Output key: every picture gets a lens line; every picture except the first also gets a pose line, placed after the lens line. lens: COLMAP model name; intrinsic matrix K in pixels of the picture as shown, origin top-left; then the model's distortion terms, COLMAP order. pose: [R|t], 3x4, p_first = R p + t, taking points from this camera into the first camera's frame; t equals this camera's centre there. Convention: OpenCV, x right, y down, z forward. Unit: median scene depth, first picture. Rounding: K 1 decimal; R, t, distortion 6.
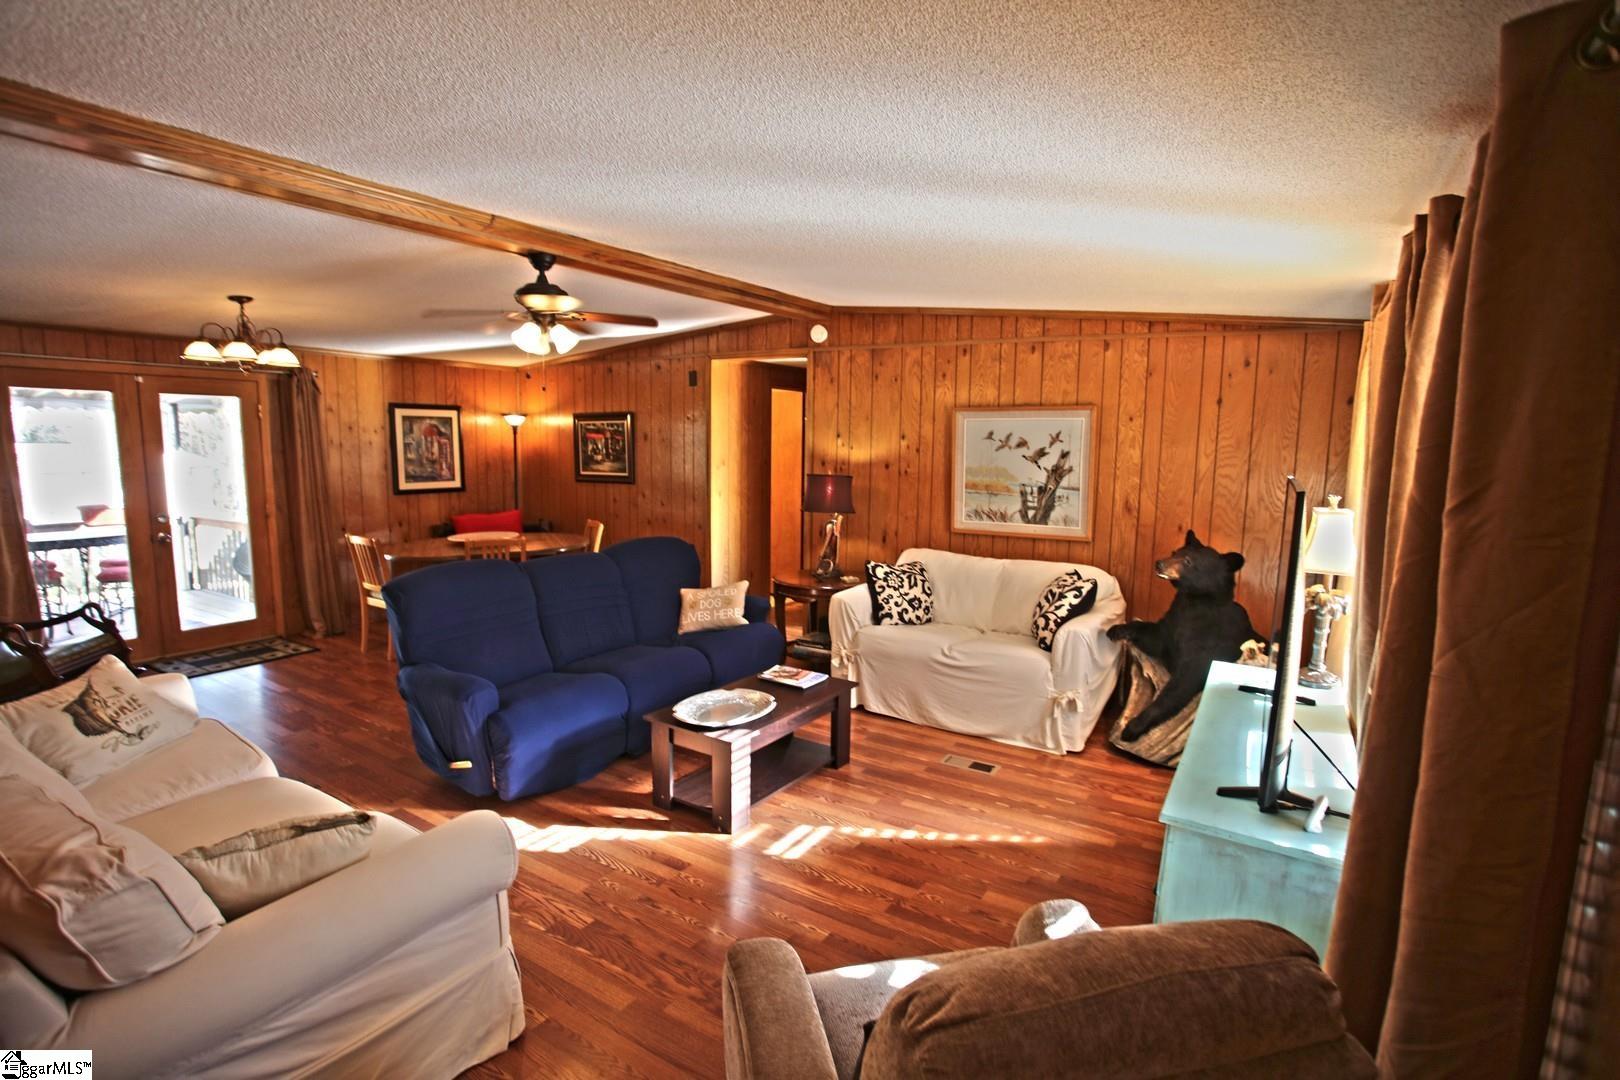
lens RADIAL K [[783.2, 0, 806.6], [0, 783.2, 540.2], [0, 0, 1]] dist [0.000780, 0.001543]
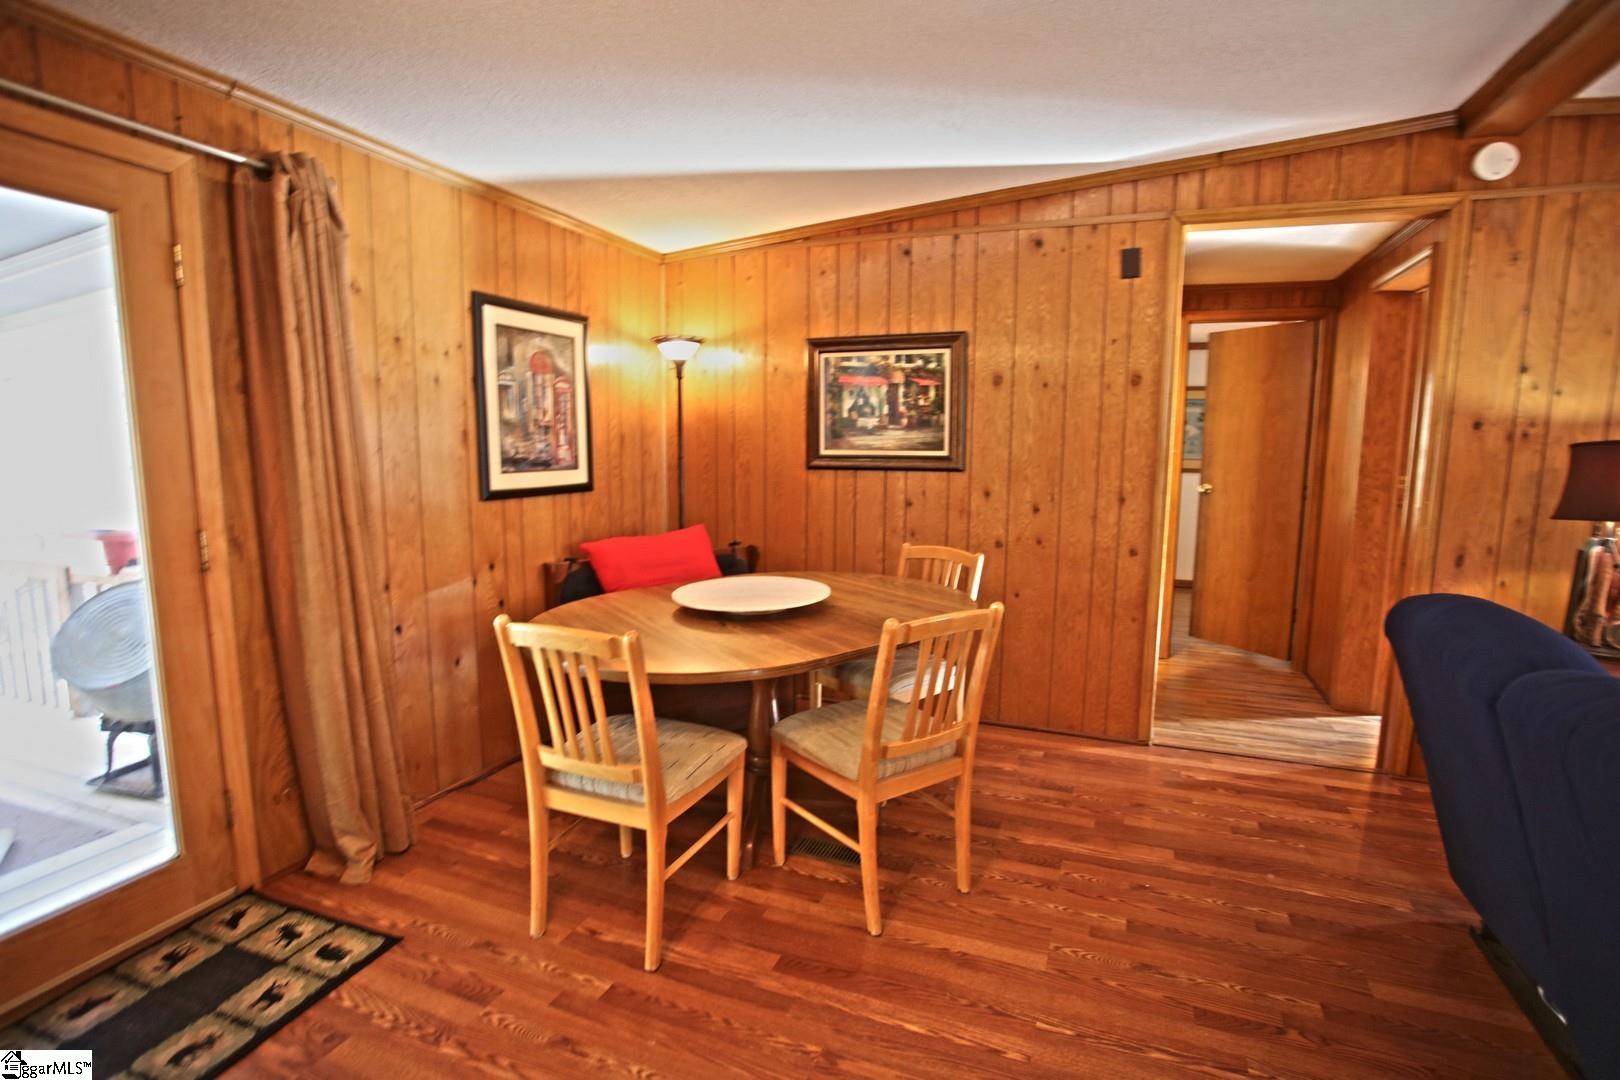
lens RADIAL K [[783.2, 0, 812.7], [0, 783.2, 540.3], [0, 0, 1]] dist [0.000780, 0.001543]
pose [[0.971464, -0.030064, 0.235275, -0.496064], [0.028468, 0.999543, 0.010180, -0.038447], [-0.235474, -0.003192, 0.971875, 0.578912]]
